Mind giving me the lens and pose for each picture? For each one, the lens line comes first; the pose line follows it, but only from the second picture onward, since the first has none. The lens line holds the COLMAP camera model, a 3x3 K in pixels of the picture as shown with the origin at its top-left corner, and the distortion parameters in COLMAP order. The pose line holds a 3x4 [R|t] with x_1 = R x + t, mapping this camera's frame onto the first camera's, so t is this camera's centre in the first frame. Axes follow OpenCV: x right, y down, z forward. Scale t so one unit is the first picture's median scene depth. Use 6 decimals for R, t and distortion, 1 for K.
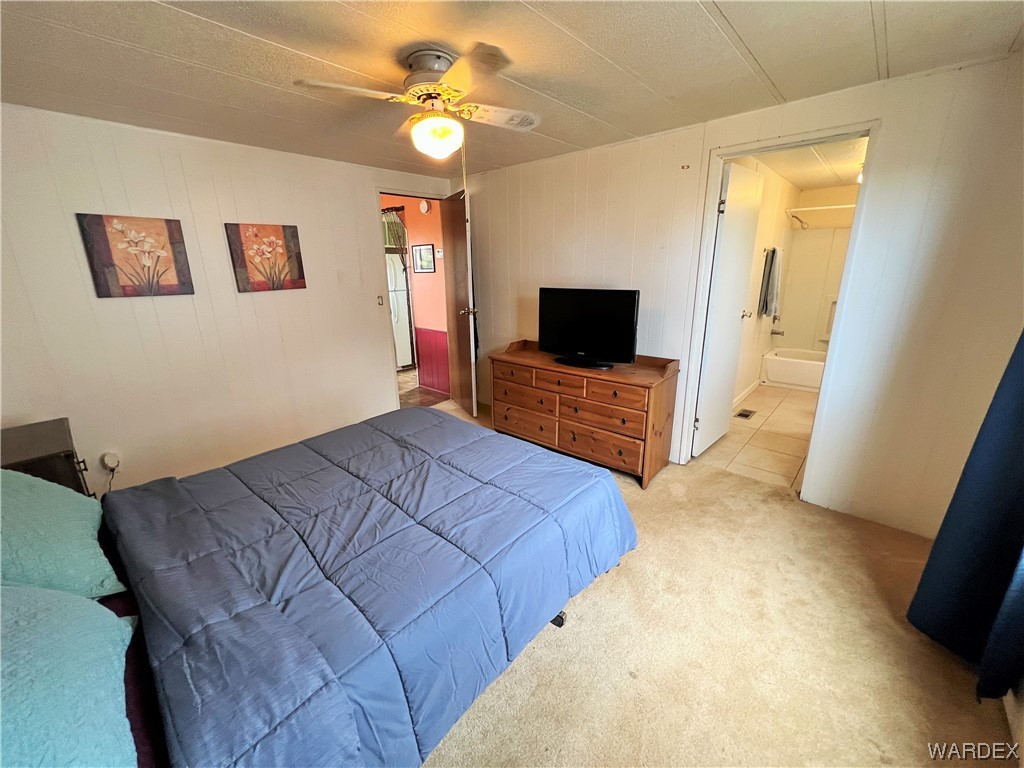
lens RADIAL K [[409.4, 0, 516.0], [0, 409.4, 385.4], [0, 0, 1]] dist [-0.000066, -0.000126]
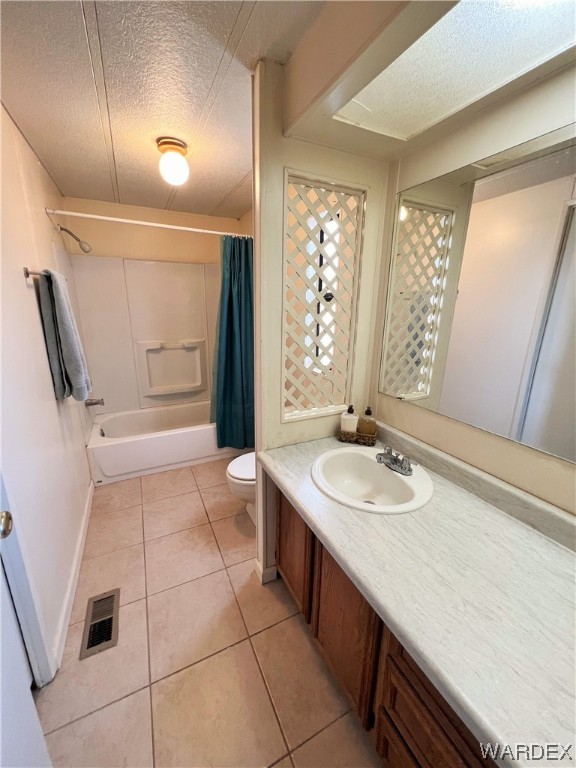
lens RADIAL K [[307.0, 0, 291.6], [0, 307.0, 383.2], [0, 0, 1]] dist [-0.000066, -0.000126]
pose [[0.369206, -0.212560, 0.904713, 0.361047], [0.240105, 0.962258, 0.128095, -0.174716], [-0.897795, 0.169932, 0.406309, 0.584123]]
